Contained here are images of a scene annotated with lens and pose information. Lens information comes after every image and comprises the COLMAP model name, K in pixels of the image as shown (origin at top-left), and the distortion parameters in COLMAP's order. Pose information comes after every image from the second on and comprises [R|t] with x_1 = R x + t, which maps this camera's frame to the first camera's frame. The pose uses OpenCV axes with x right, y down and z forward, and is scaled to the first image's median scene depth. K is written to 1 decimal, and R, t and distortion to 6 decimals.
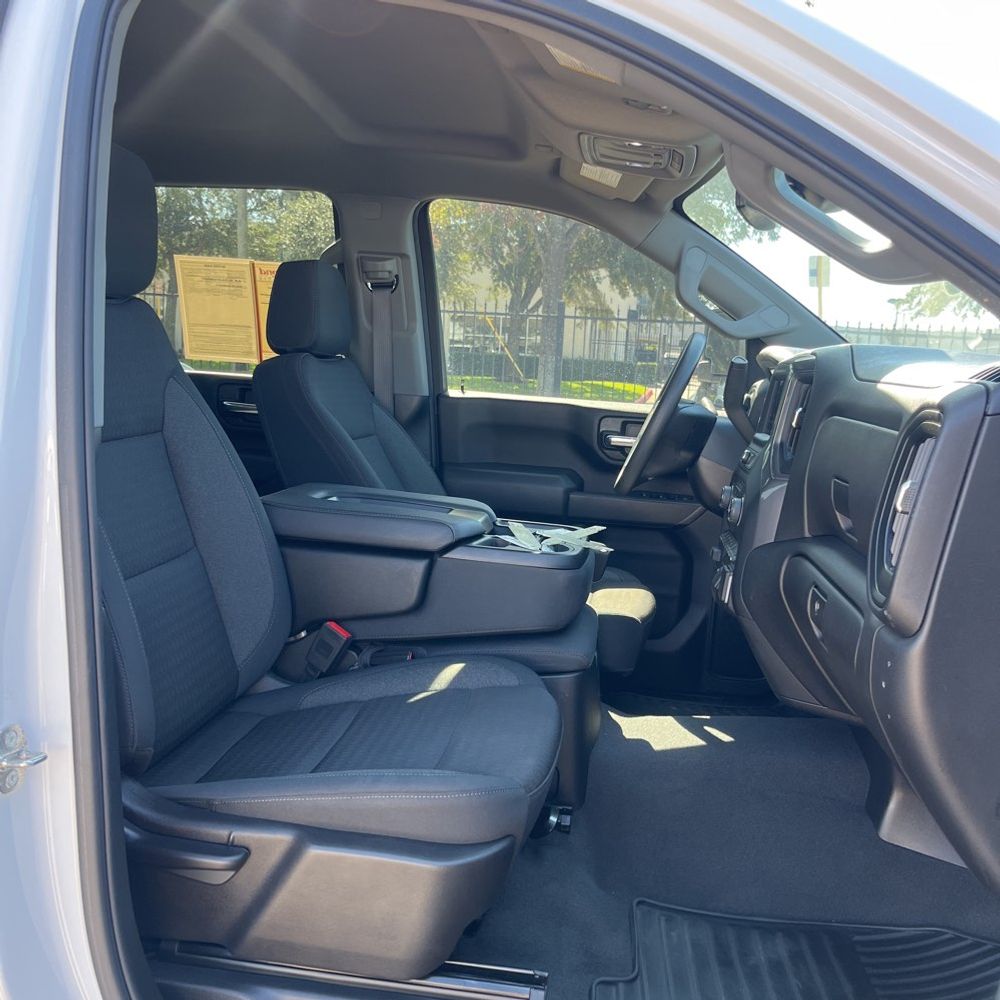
lens RADIAL K [[1016.5, 0, 506.0], [0, 1016.5, 509.1], [0, 0, 1]] dist [0.024209, 0.000000]
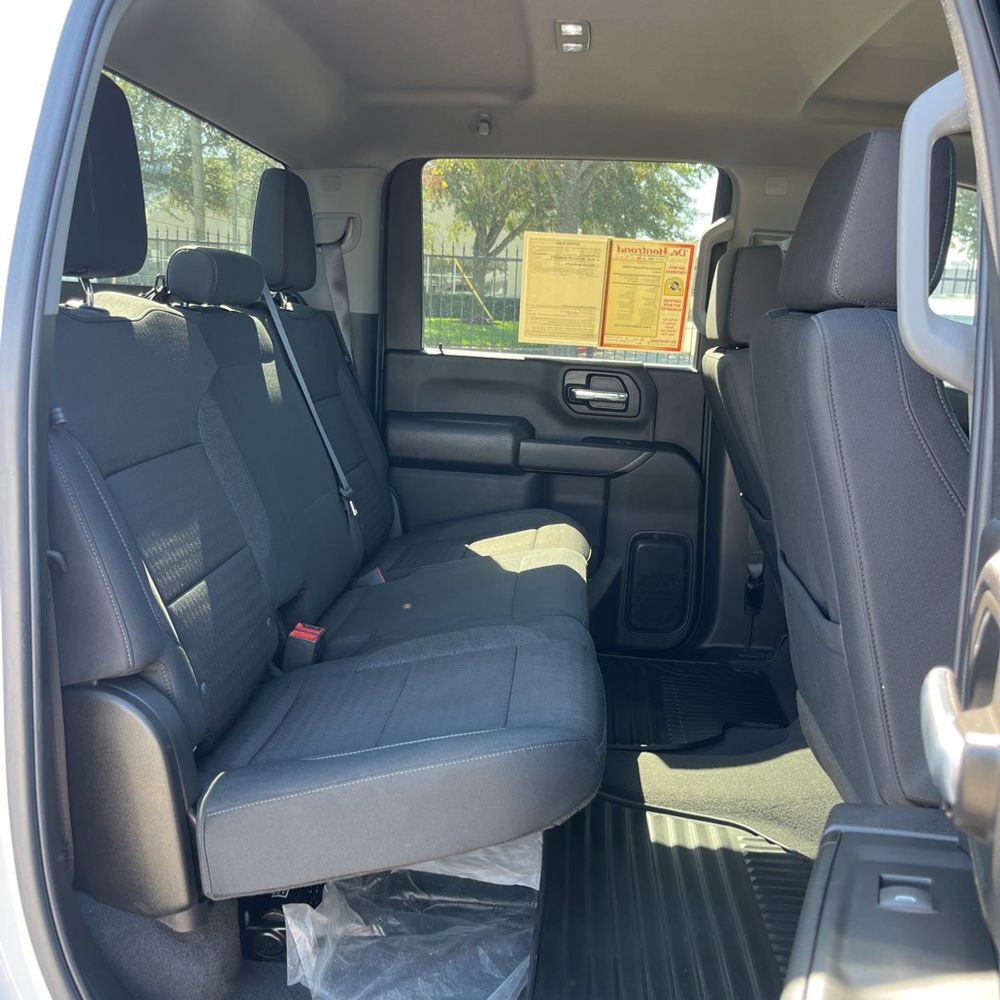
lens RADIAL K [[1016.5, 0, 497.5], [0, 1016.5, 492.1], [0, 0, 1]] dist [0.024209, 0.000000]
pose [[0.996443, -0.021588, 0.081460, -0.415983], [0.017813, 0.998746, 0.046786, -0.055088], [-0.082368, -0.045168, 0.995578, 0.070967]]
